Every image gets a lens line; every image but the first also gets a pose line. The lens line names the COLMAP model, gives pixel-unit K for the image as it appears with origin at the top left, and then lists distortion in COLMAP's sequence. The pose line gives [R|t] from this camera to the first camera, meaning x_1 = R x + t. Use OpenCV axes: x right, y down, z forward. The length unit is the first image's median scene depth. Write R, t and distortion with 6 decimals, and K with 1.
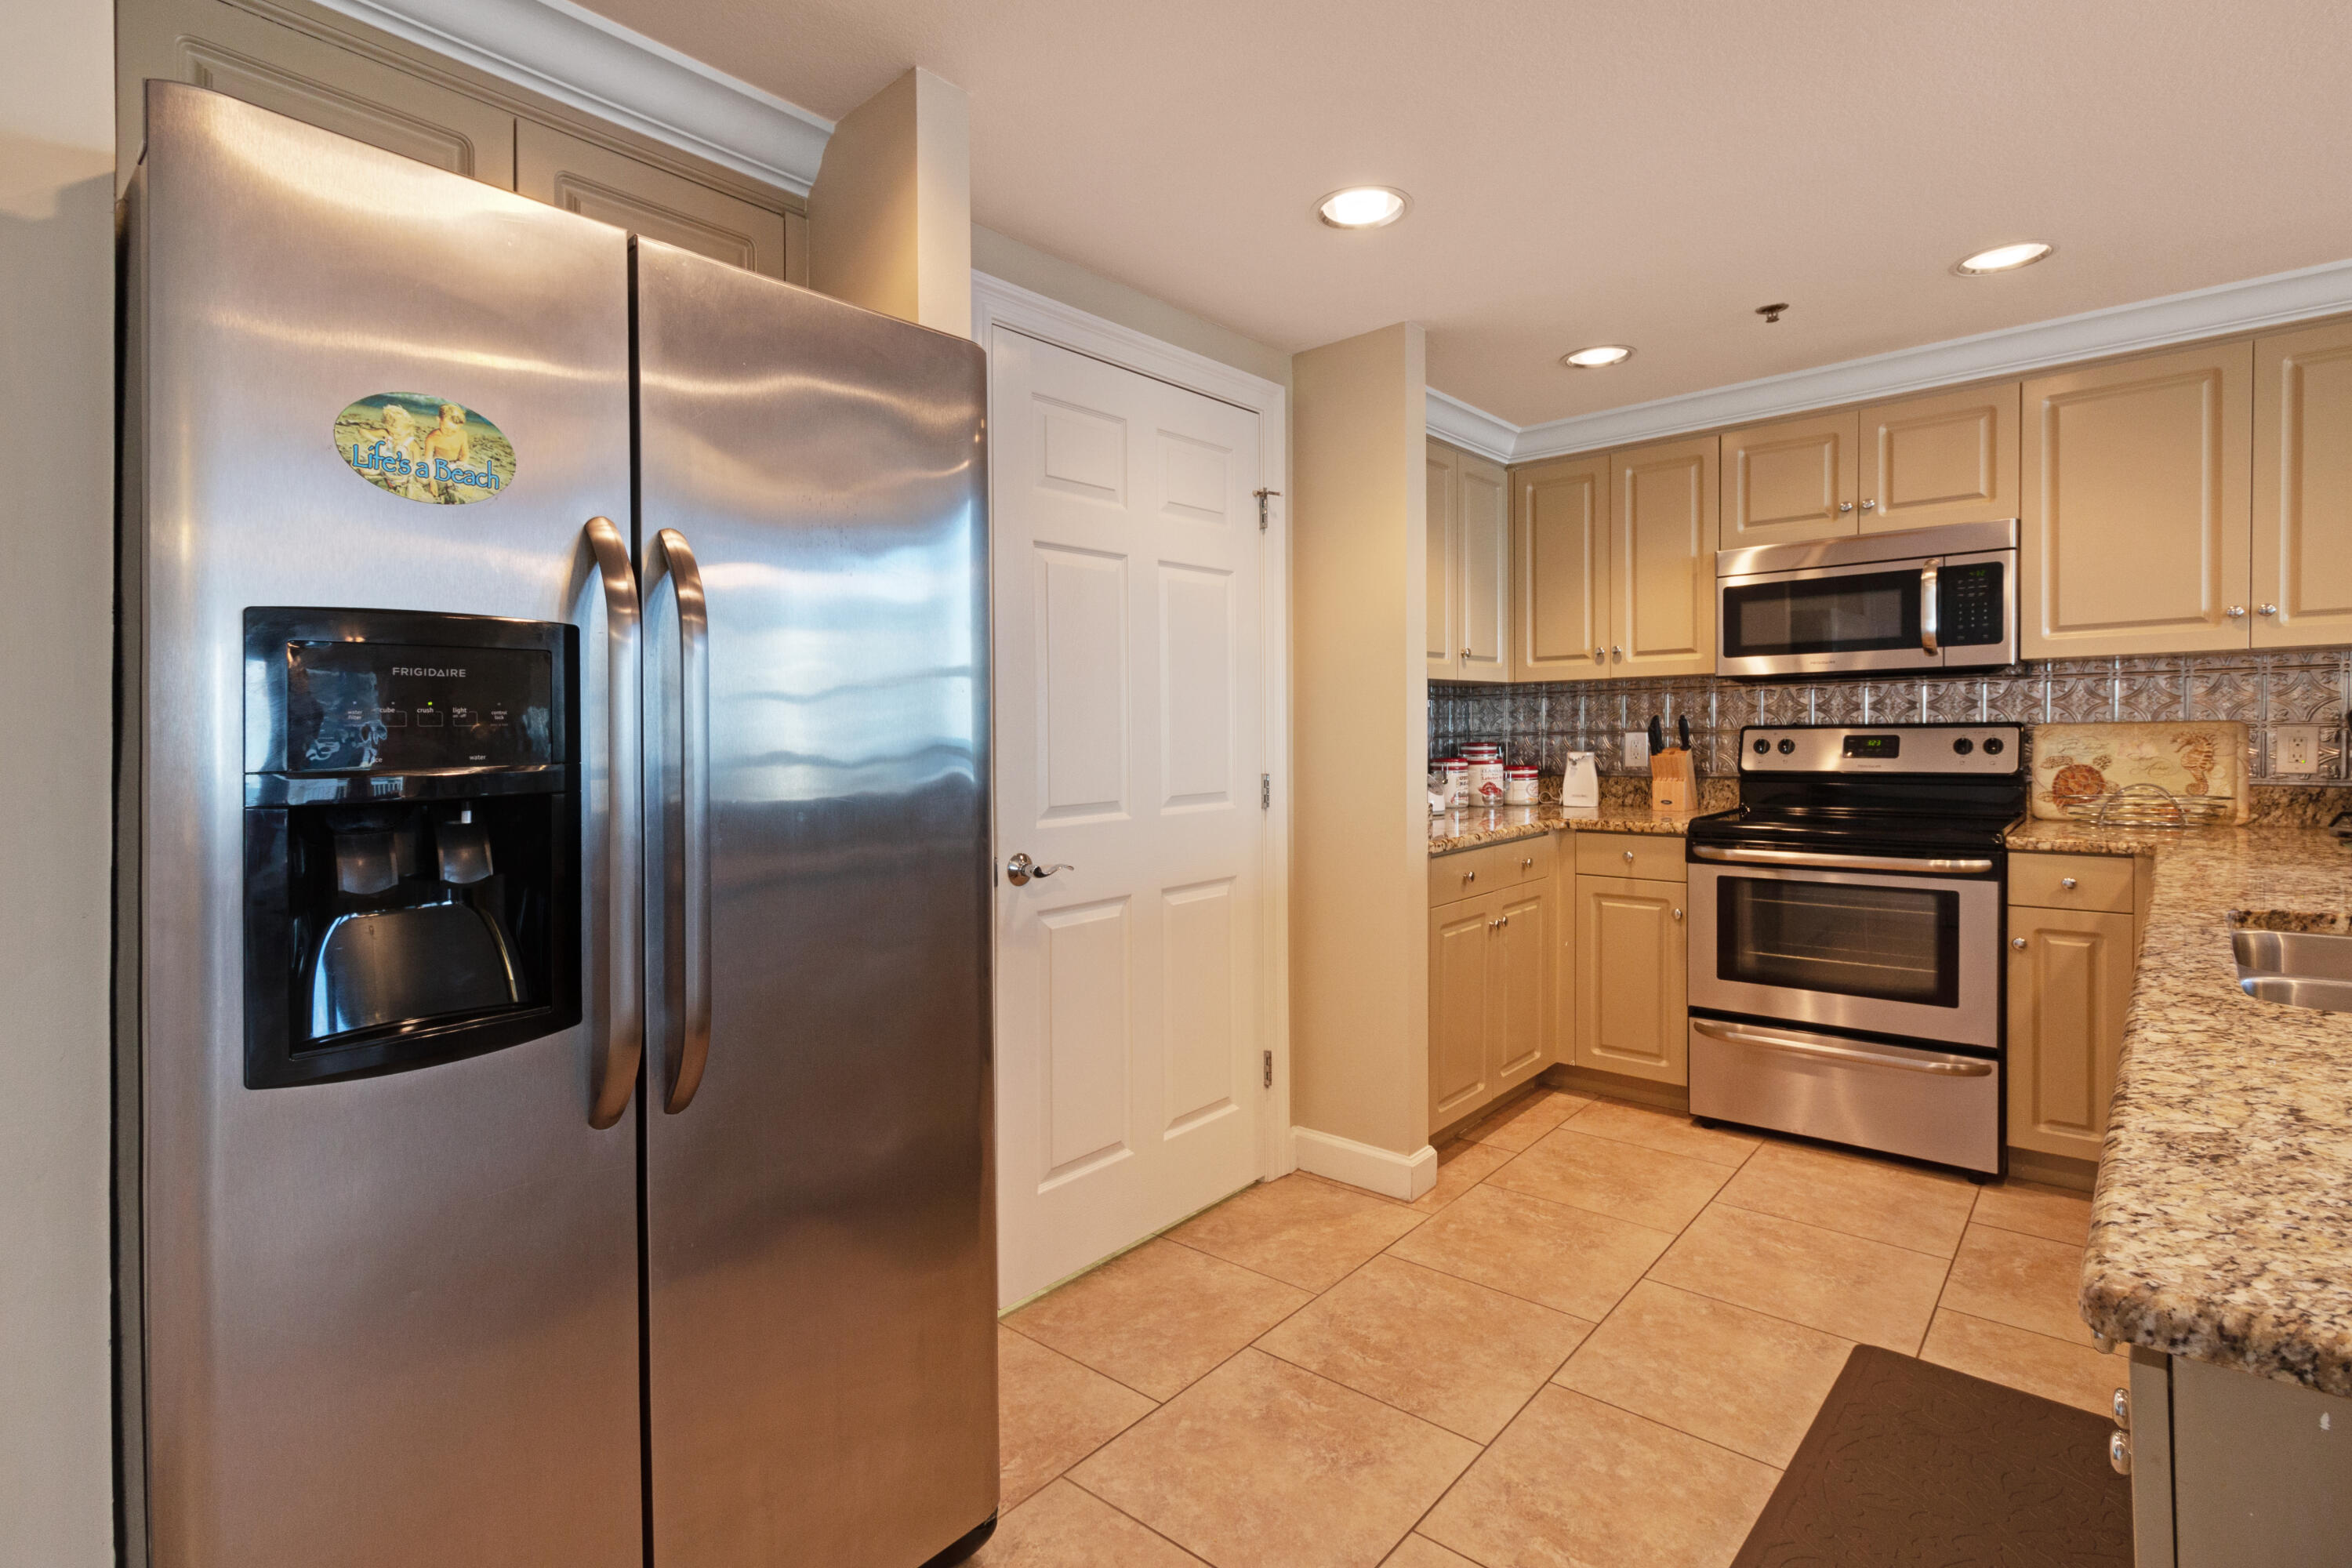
lens RADIAL K [[1147.8, 0, 1192.1], [0, 1147.8, 724.0], [0, 0, 1]] dist [0.022604, 0.000508]
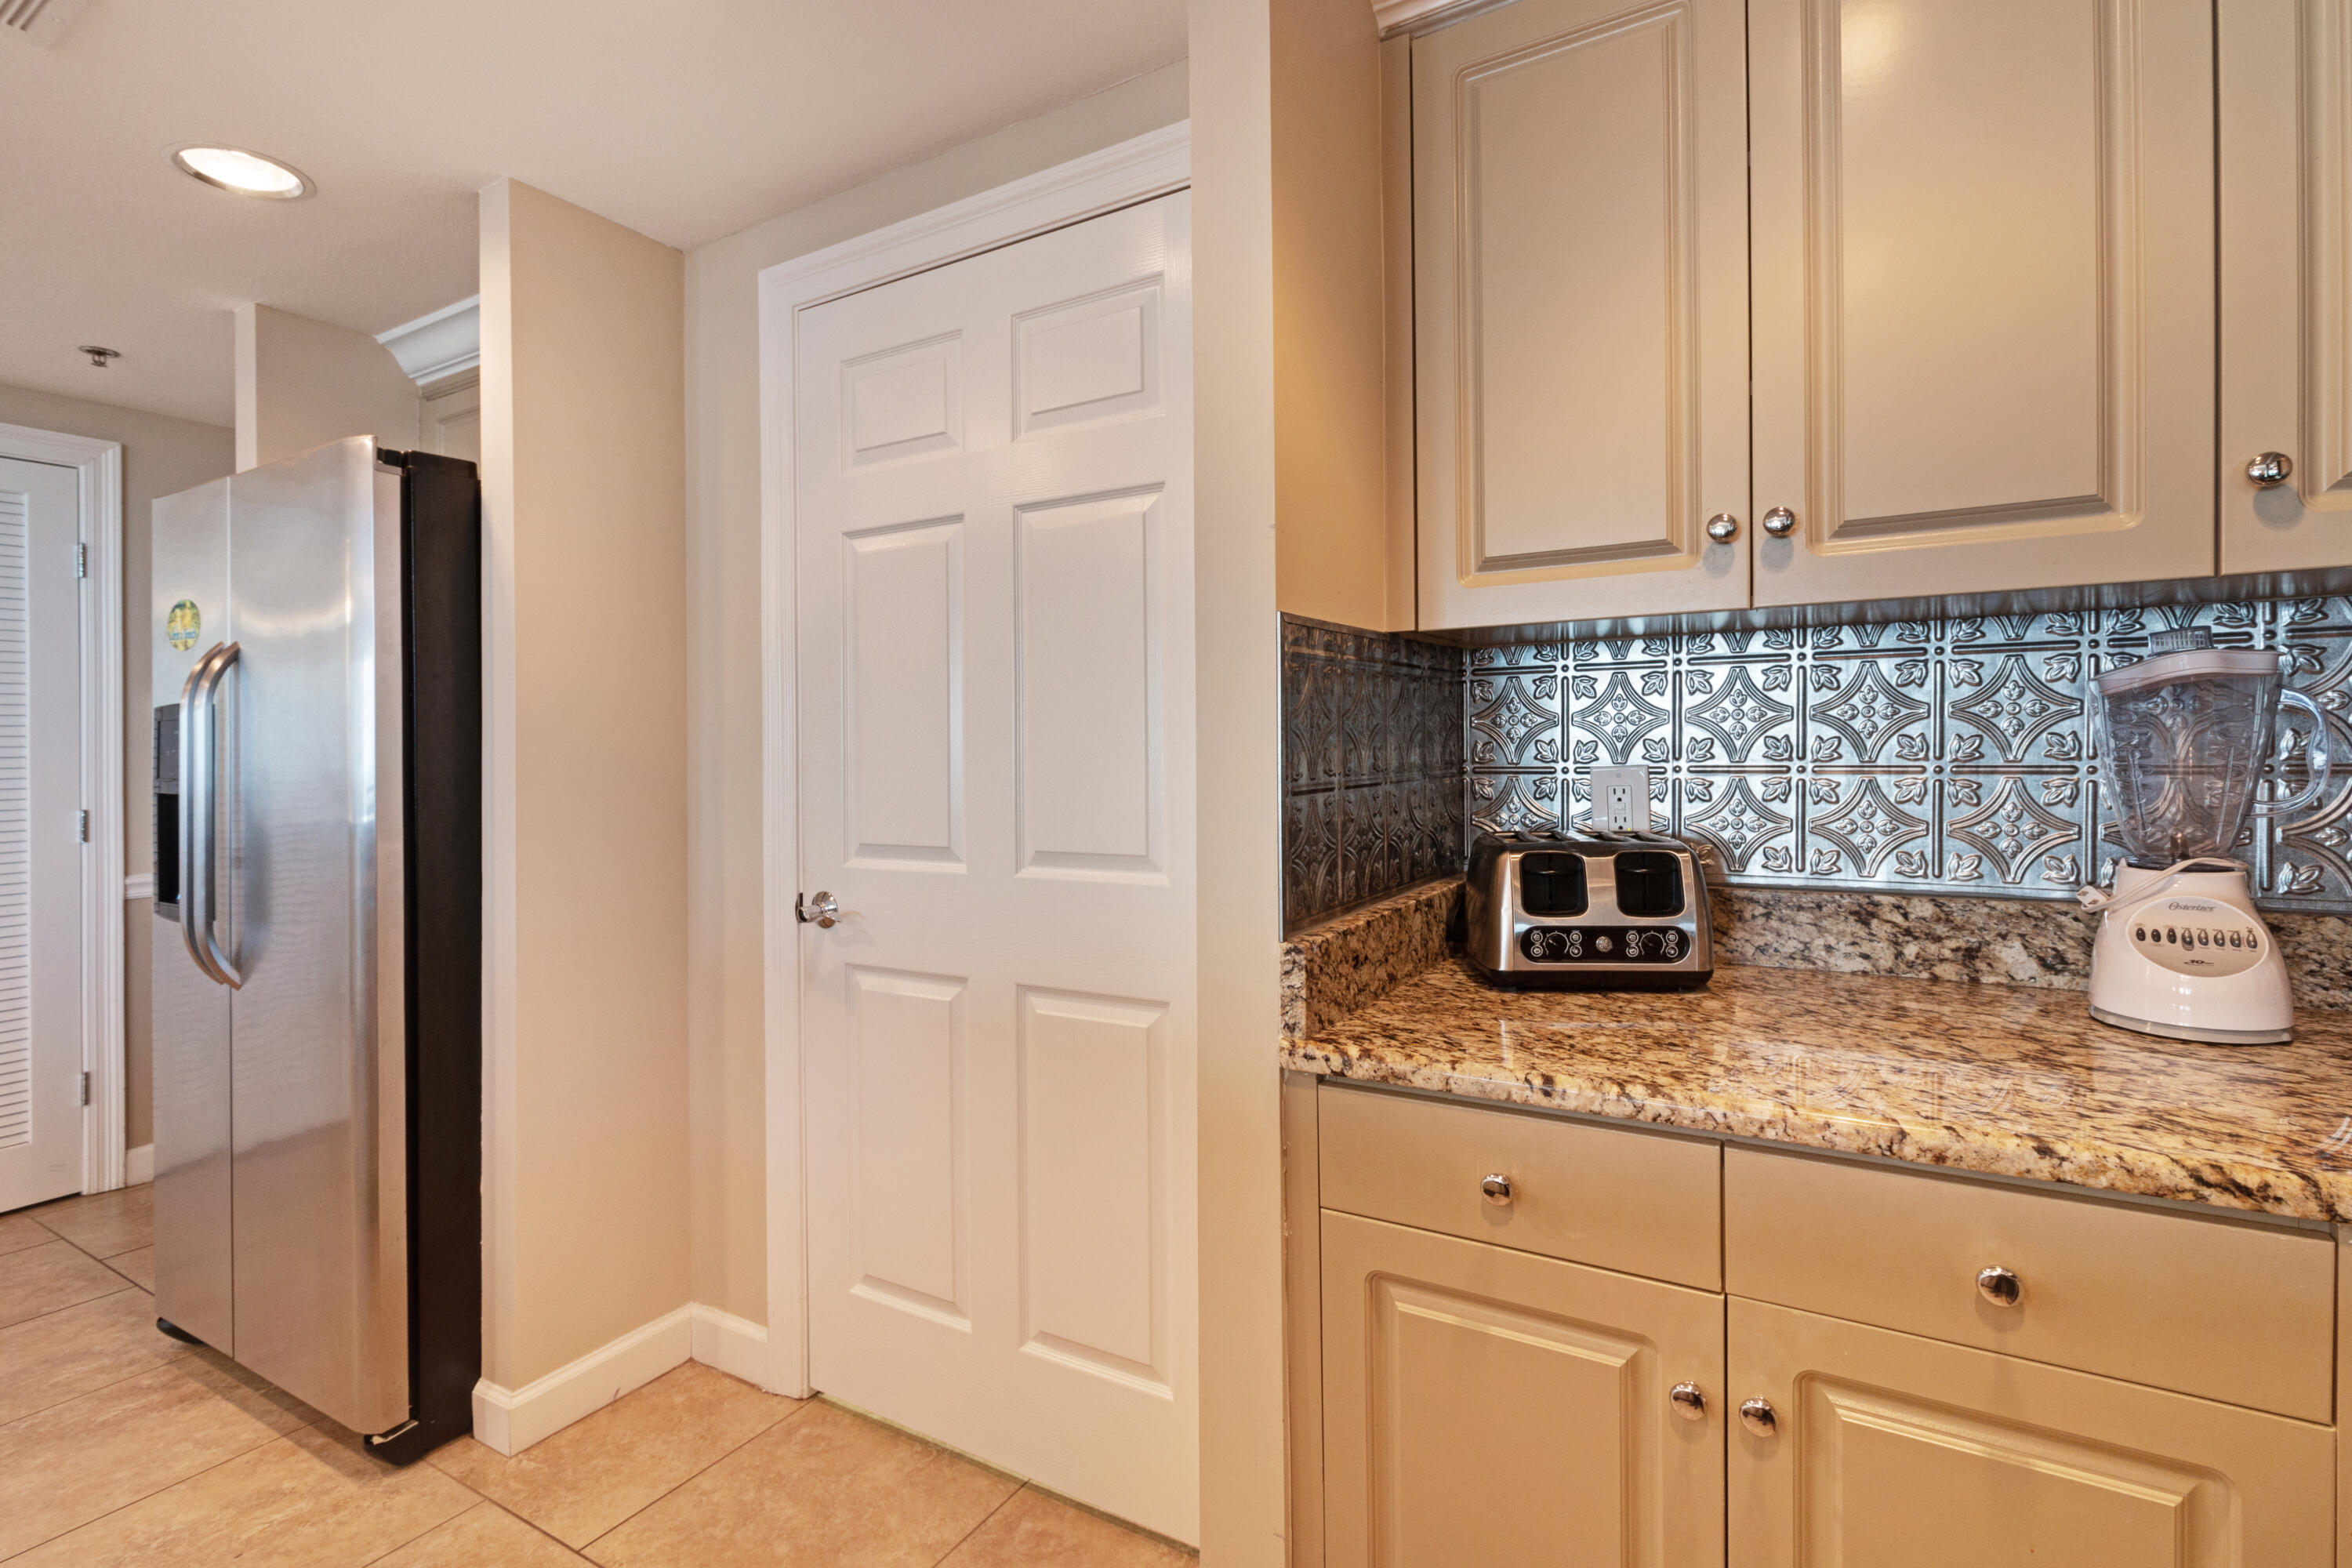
lens RADIAL K [[1094.5, 0, 1172.8], [0, 1094.5, 736.3], [0, 0, 1]] dist [0.001493, 0.000540]
pose [[0.173093, -0.001380, -0.984905, 0.569577], [0.008160, 0.999967, 0.000033, -0.003392], [0.984872, -0.008043, 0.173099, 0.877389]]
